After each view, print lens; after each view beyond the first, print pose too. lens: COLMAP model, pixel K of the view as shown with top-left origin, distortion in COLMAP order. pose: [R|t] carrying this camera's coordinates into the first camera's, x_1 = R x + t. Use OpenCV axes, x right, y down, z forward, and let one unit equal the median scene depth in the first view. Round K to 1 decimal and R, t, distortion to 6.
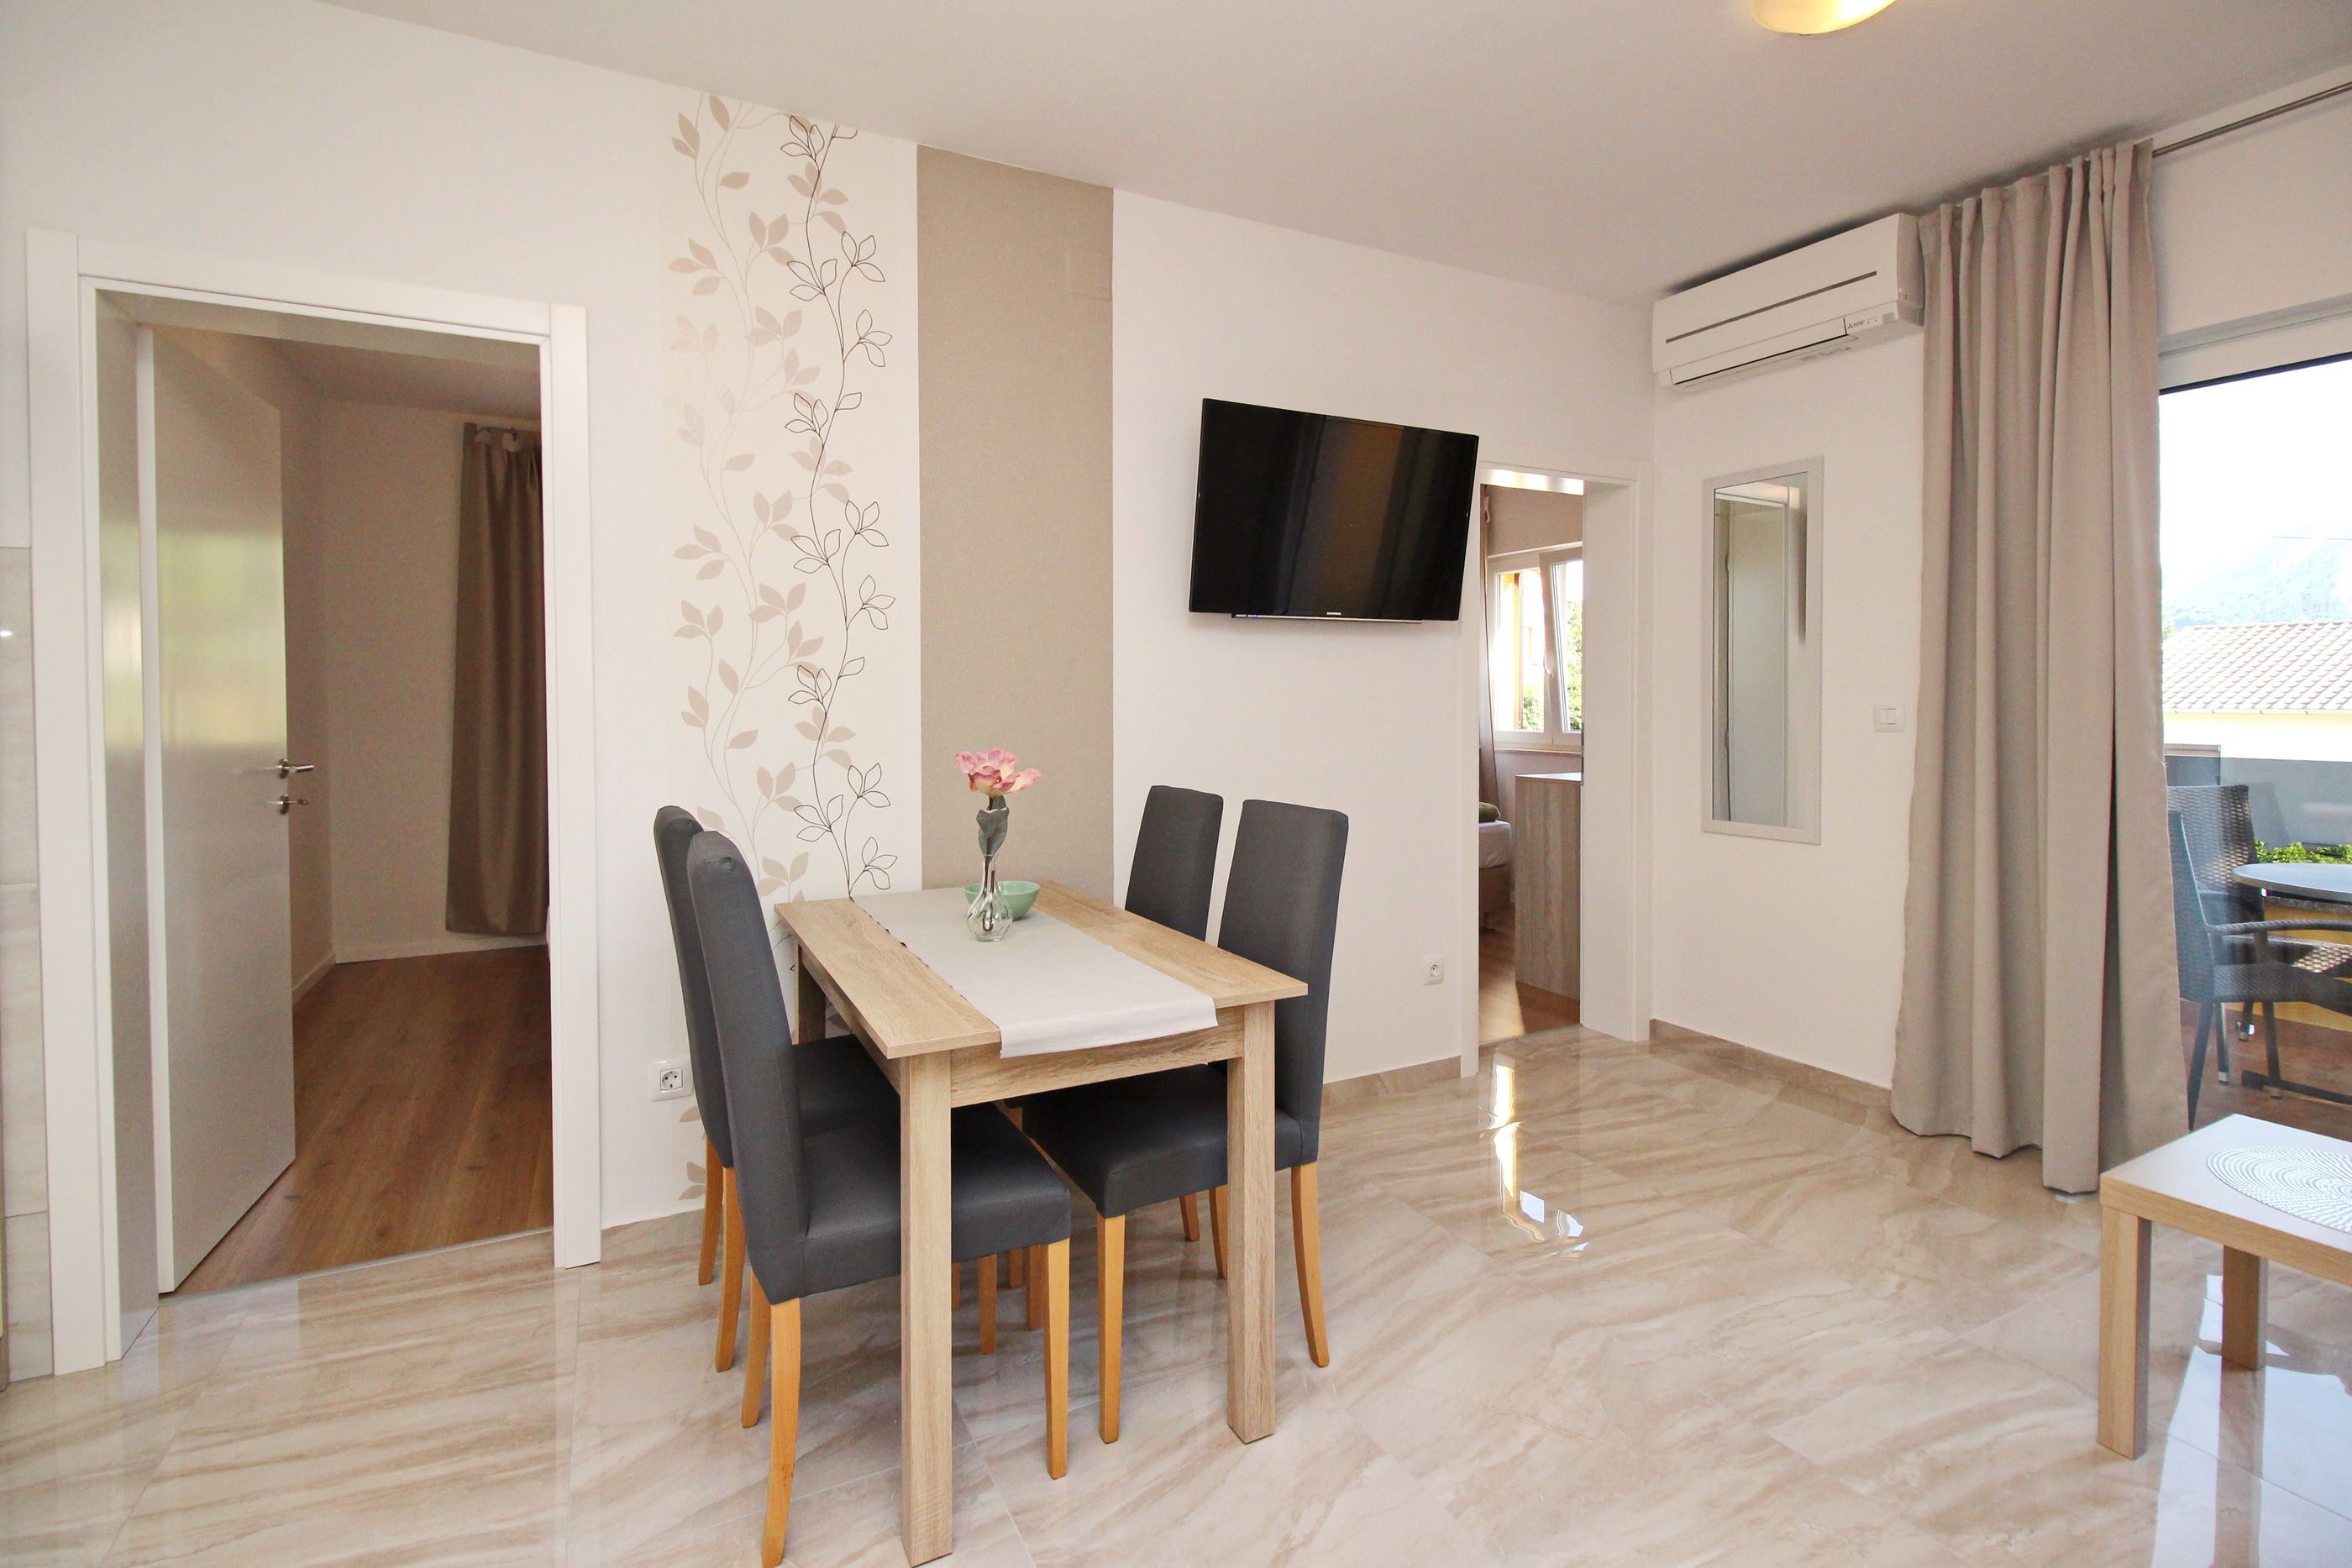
lens RADIAL K [[1094.7, 0, 1176.2], [0, 1094.7, 728.0], [0, 0, 1]] dist [-0.000487, -0.008399]
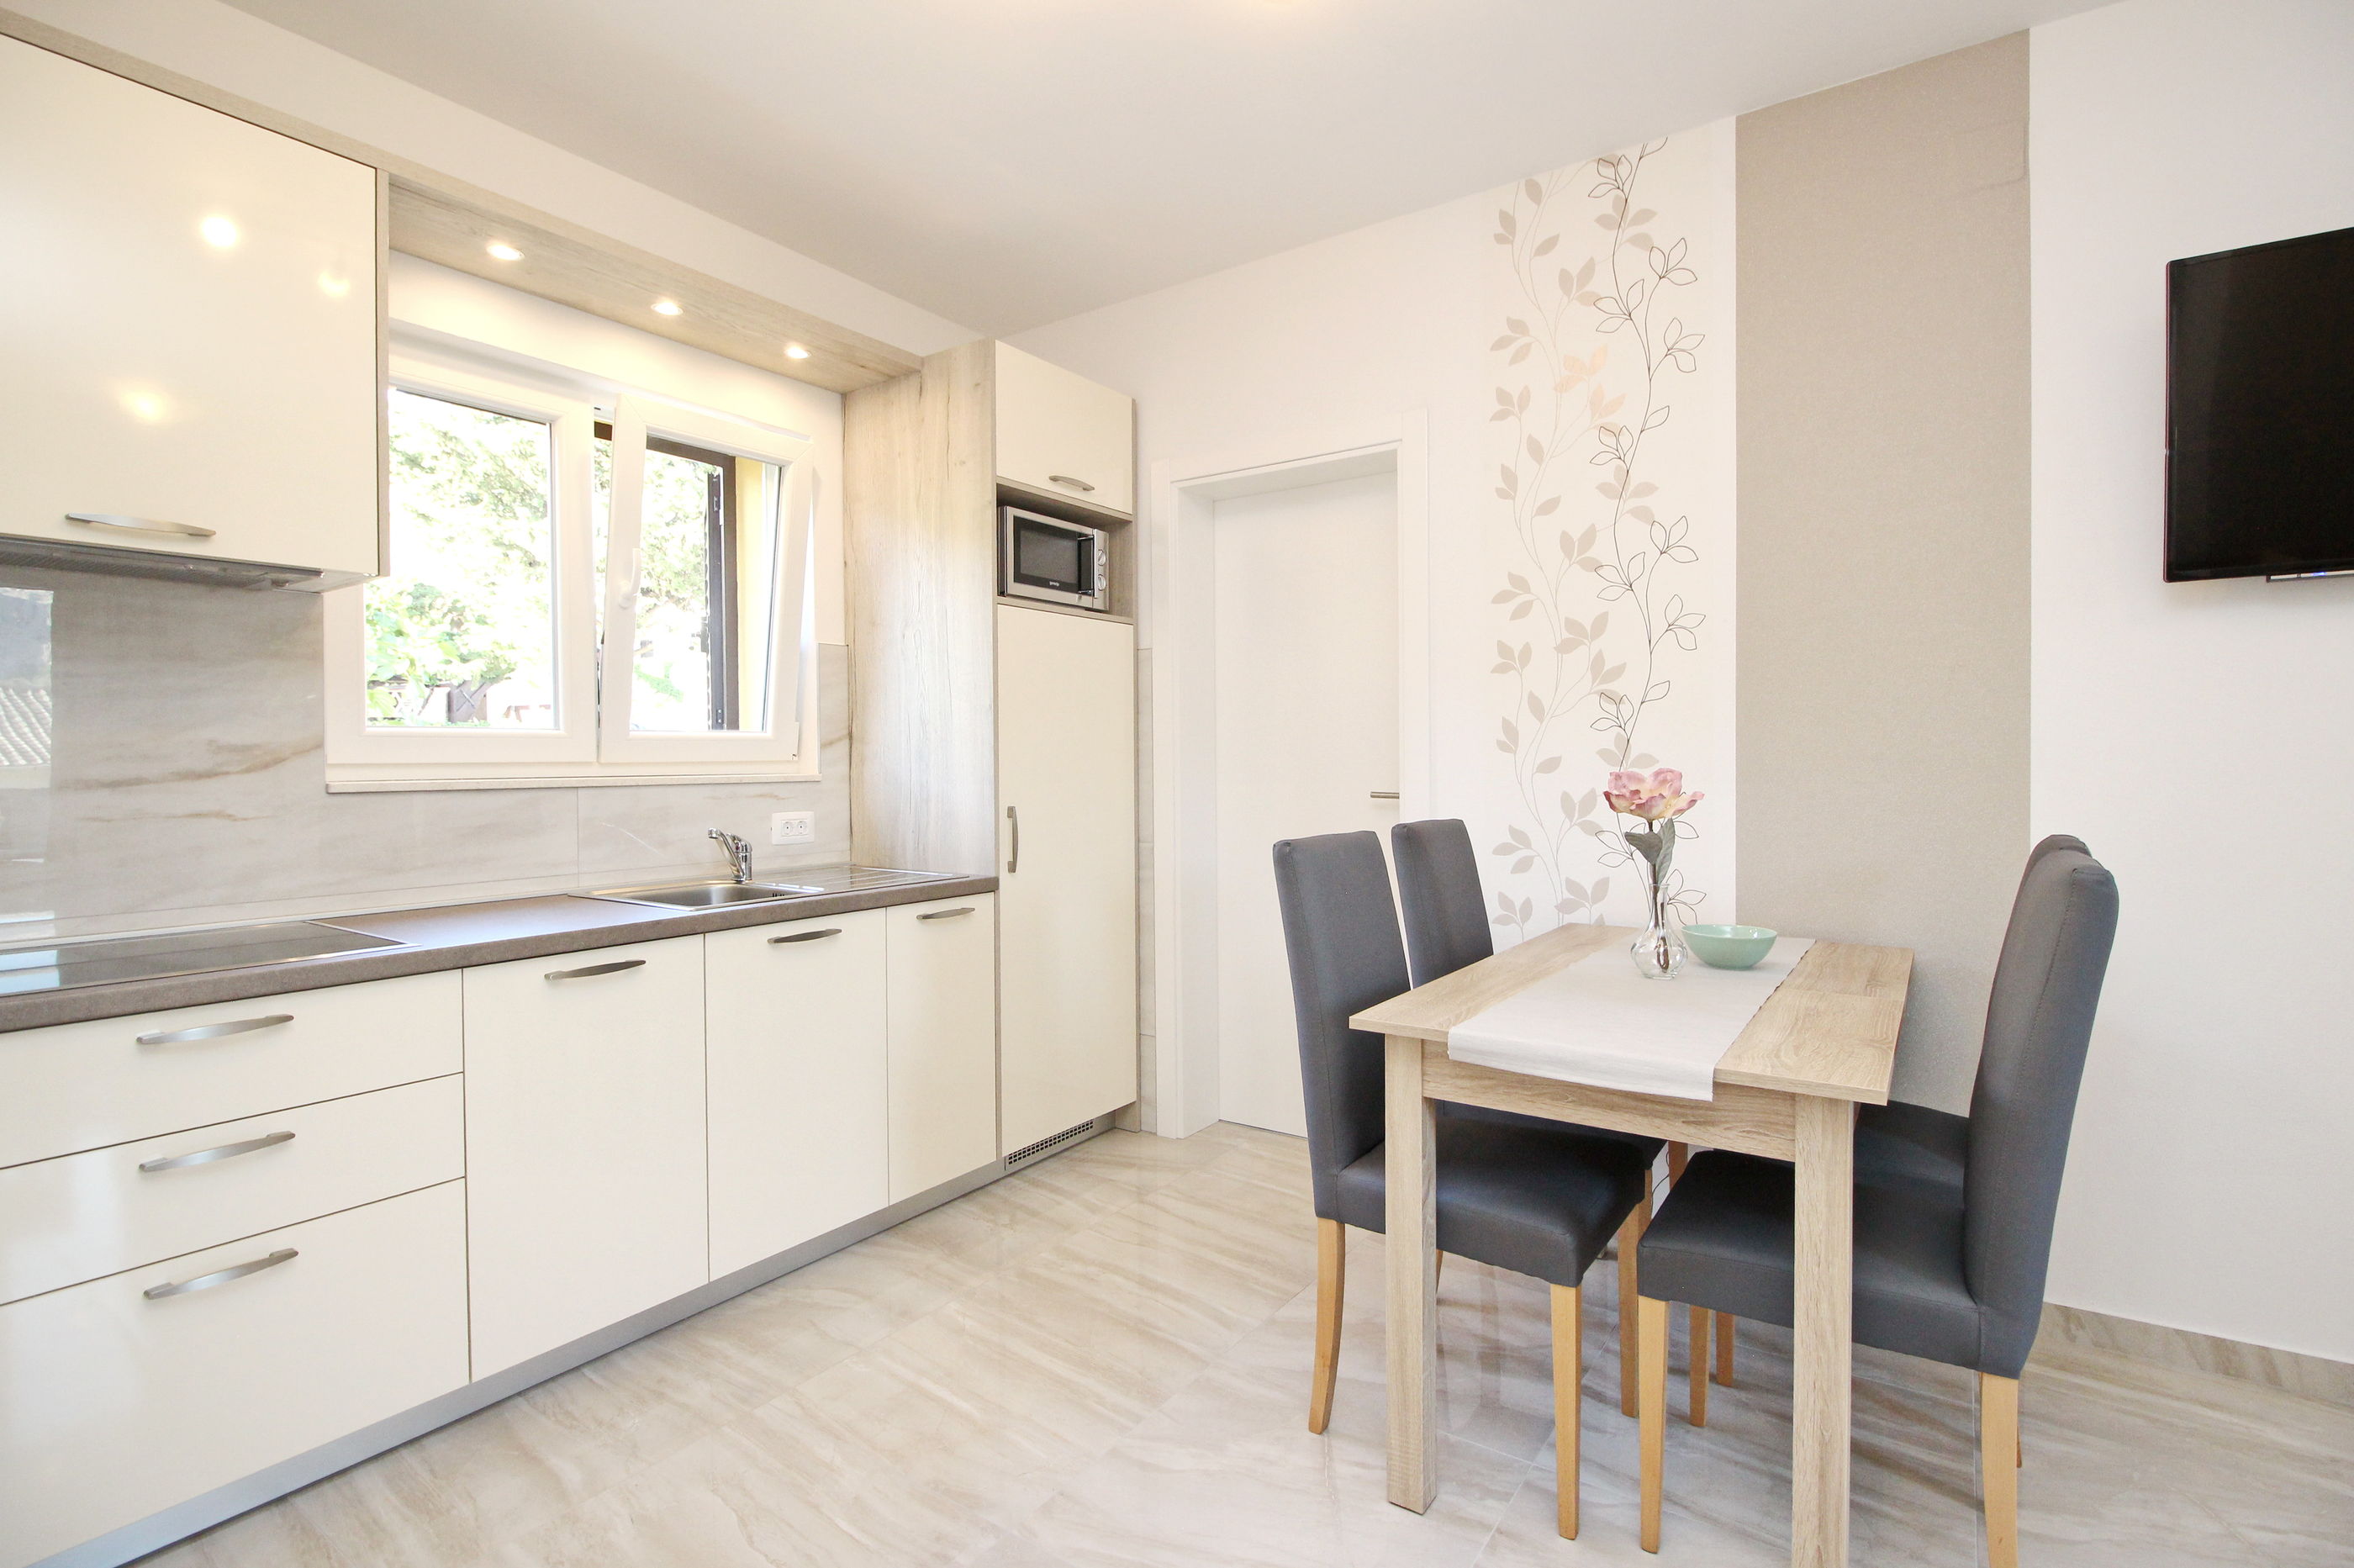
lens RADIAL K [[1095.7, 0, 1182.9], [0, 1095.7, 777.8], [0, 0, 1]] dist [-0.000487, -0.008399]
pose [[0.457137, 0.011332, -0.889324, 0.389376], [-0.013960, 0.999887, 0.005565, 0.022180], [0.889287, 0.009871, 0.457243, 0.186268]]
